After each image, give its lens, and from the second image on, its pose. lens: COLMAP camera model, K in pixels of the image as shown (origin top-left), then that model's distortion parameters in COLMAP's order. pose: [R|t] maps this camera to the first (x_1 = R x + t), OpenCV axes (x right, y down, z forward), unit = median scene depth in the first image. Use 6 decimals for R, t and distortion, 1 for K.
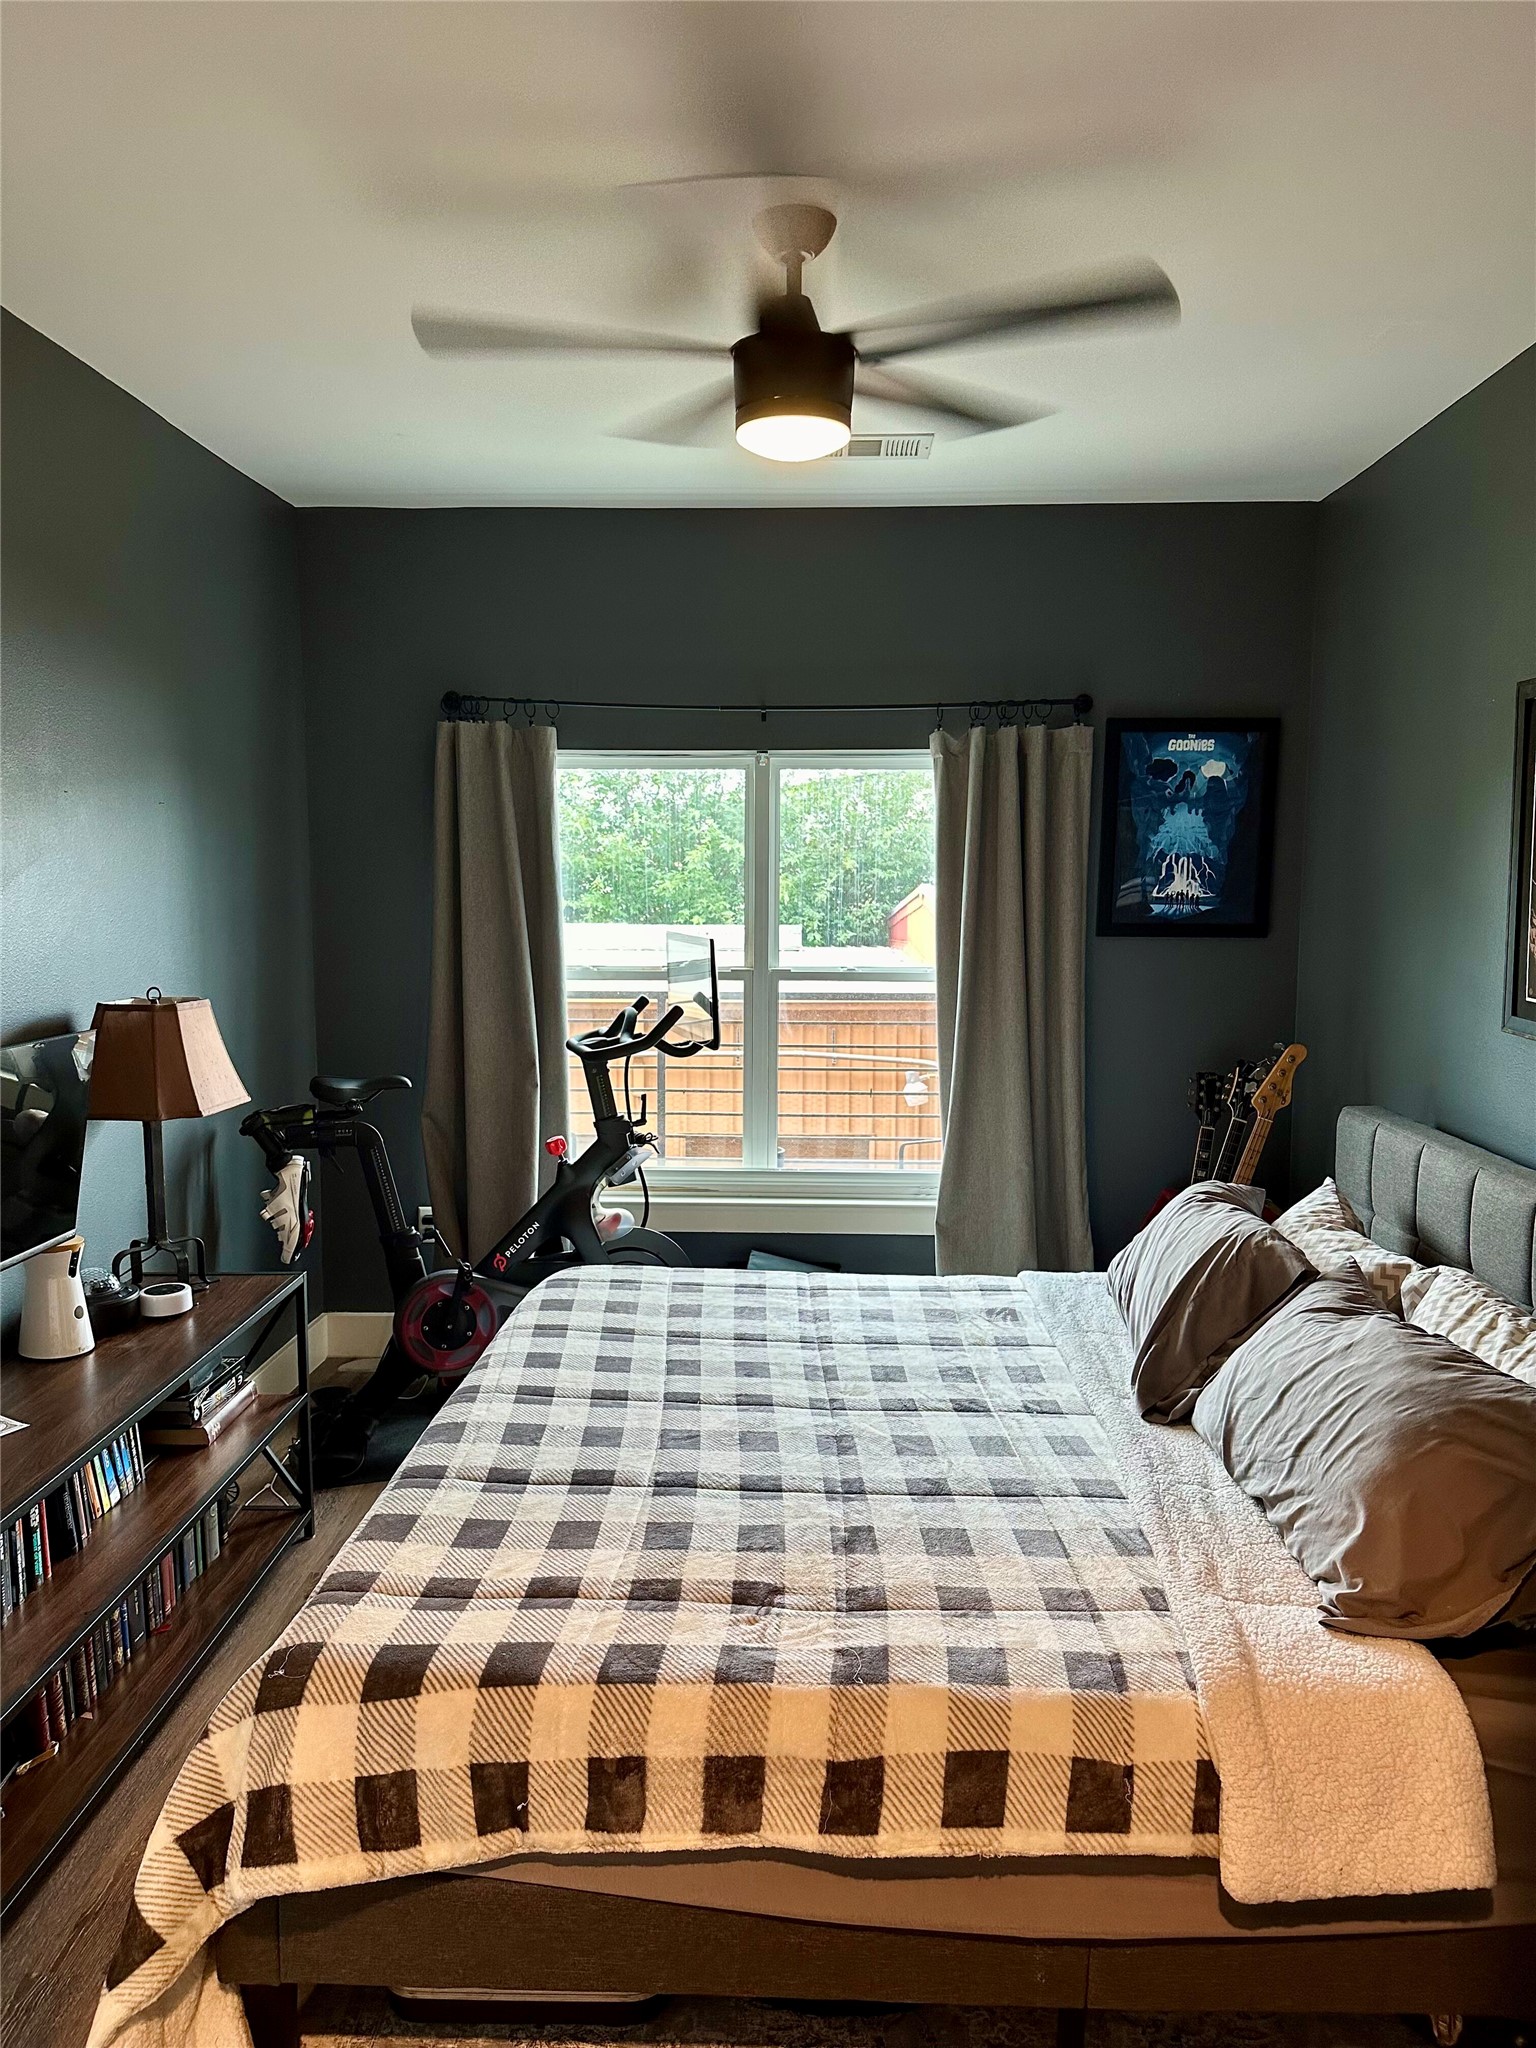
lens RADIAL K [[1427.0, 0, 745.1], [0, 1427.0, 1010.4], [0, 0, 1]] dist [0.080443, -0.101347]
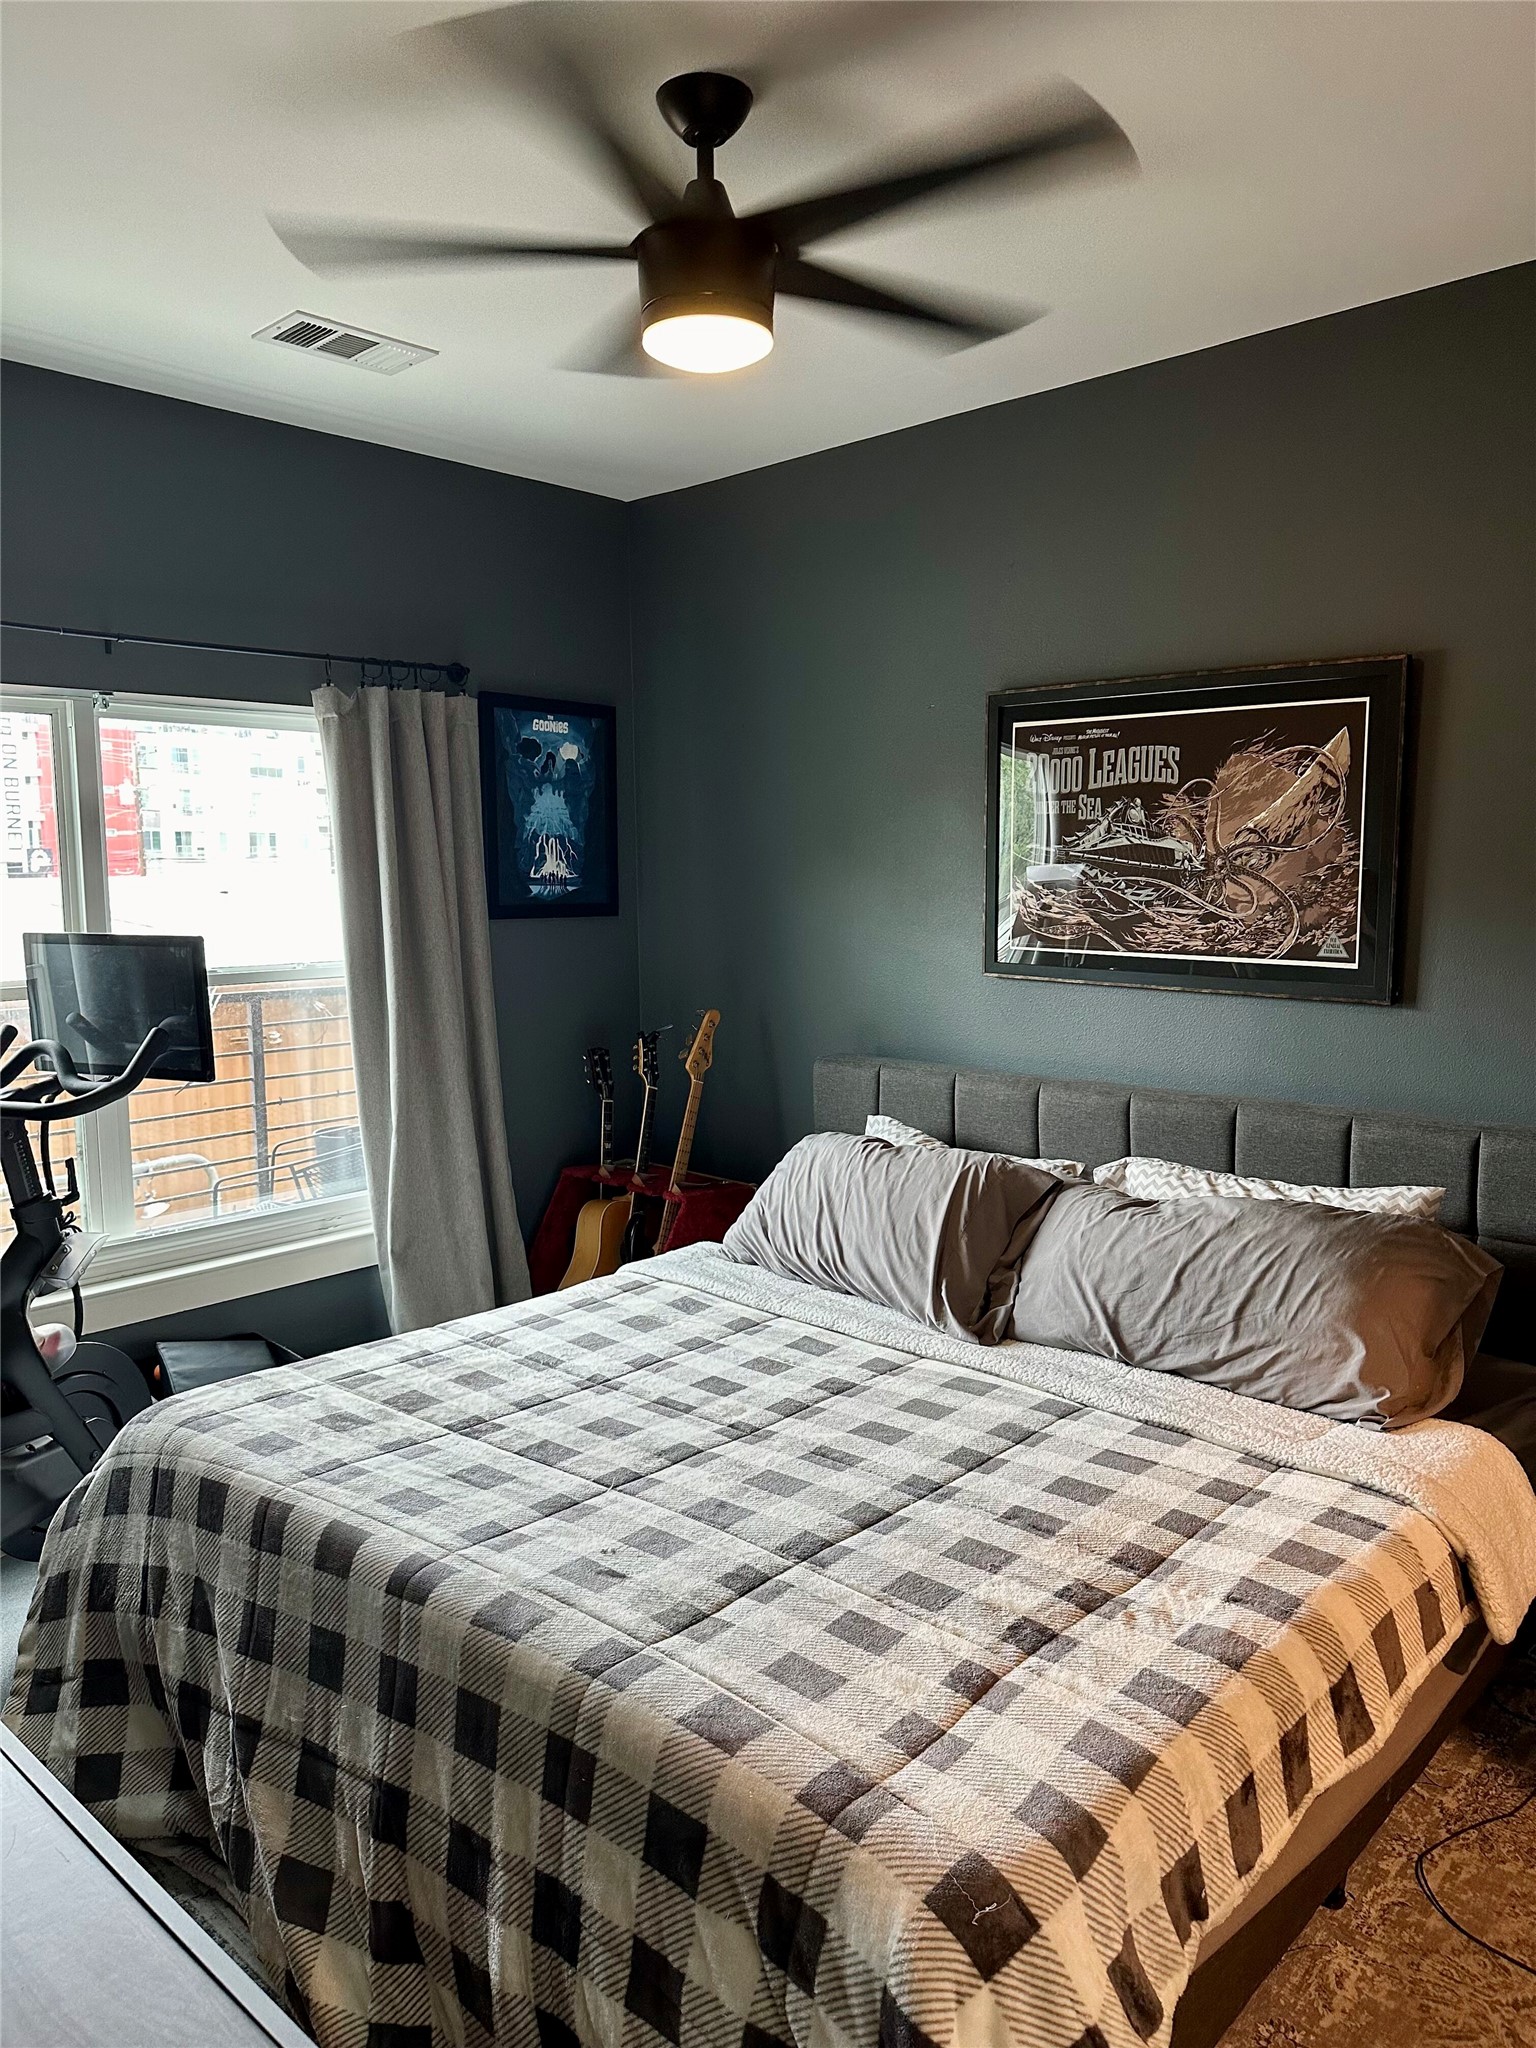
lens RADIAL K [[1427.0, 0, 765.6], [0, 1427.0, 1034.5], [0, 0, 1]] dist [0.080443, -0.101347]
pose [[0.646414, -0.097338, 0.756752, -0.388468], [0.083510, 0.994896, 0.056636, -0.015623], [-0.758403, 0.026585, 0.651244, 0.257207]]
